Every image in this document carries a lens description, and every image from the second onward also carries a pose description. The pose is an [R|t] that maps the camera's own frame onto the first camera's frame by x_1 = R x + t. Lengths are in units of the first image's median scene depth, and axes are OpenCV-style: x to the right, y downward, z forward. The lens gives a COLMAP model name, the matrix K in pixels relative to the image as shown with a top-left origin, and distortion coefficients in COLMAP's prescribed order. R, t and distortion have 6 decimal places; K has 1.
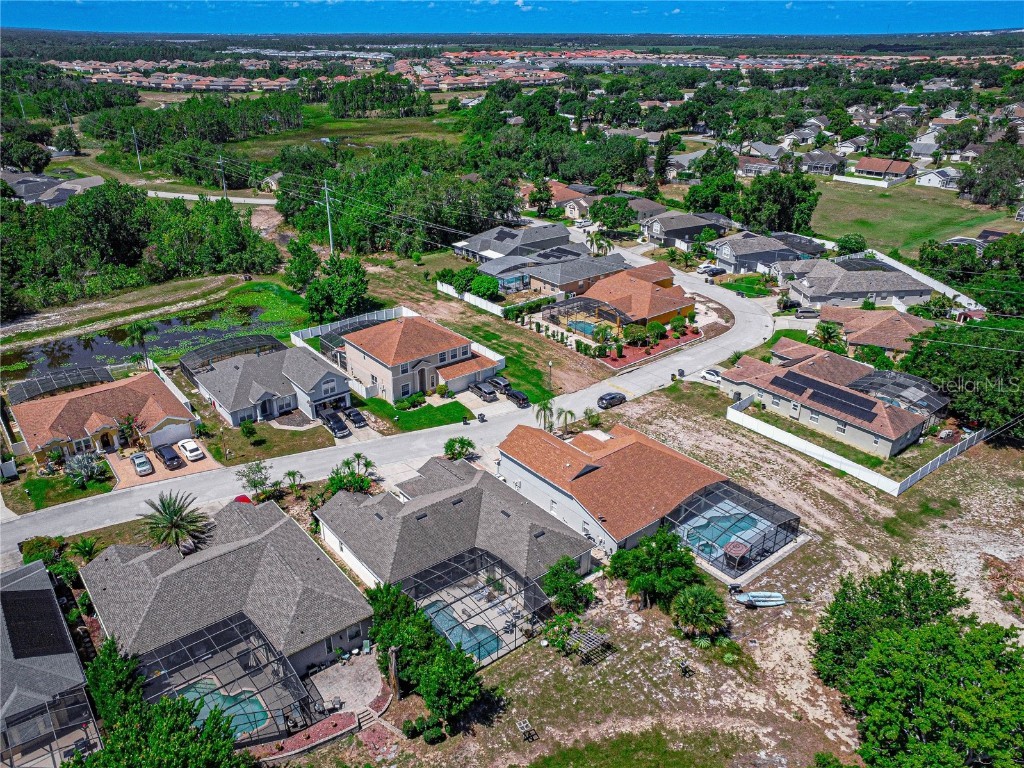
lens RADIAL K [[770.3, 0, 506.5], [0, 770.3, 381.7], [0, 0, 1]] dist [-0.200816, 0.315118]
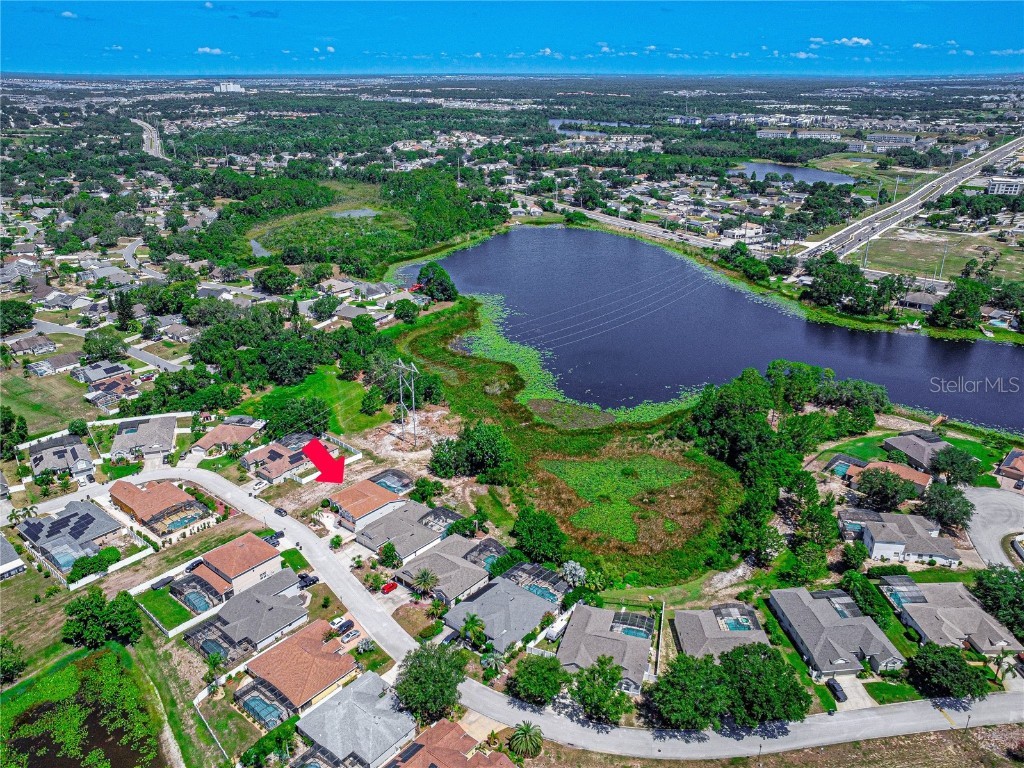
lens RADIAL K [[770.3, 0, 506.5], [0, 770.3, 381.7], [0, 0, 1]] dist [-0.200816, 0.315118]
pose [[-0.201005, -0.371573, 0.906383, -1.869098], [0.412653, 0.807048, 0.422363, -0.953352], [-0.888433, 0.458919, -0.008890, 0.350656]]
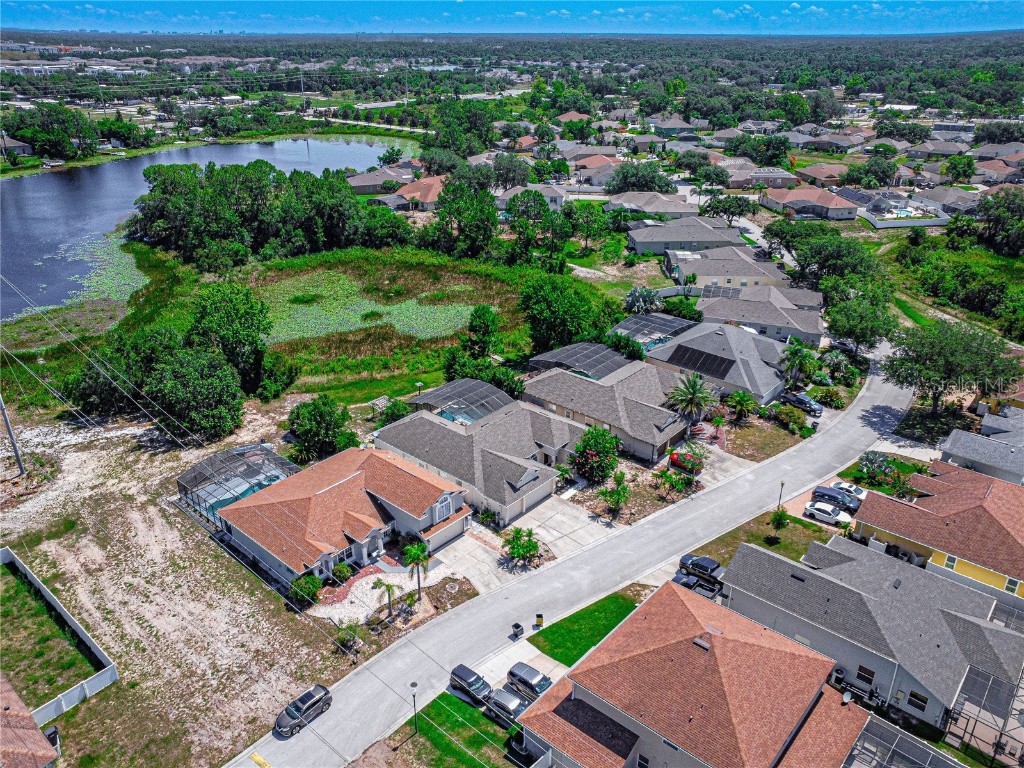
lens RADIAL K [[795.6, 0, 511.5], [0, 795.6, 352.9], [0, 0, 1]] dist [-0.224655, 0.359705]
pose [[-0.983821, 0.066067, -0.166526, 0.070642], [-0.078310, 0.677425, 0.731412, -0.627574], [0.161131, 0.732619, -0.661291, 1.325582]]
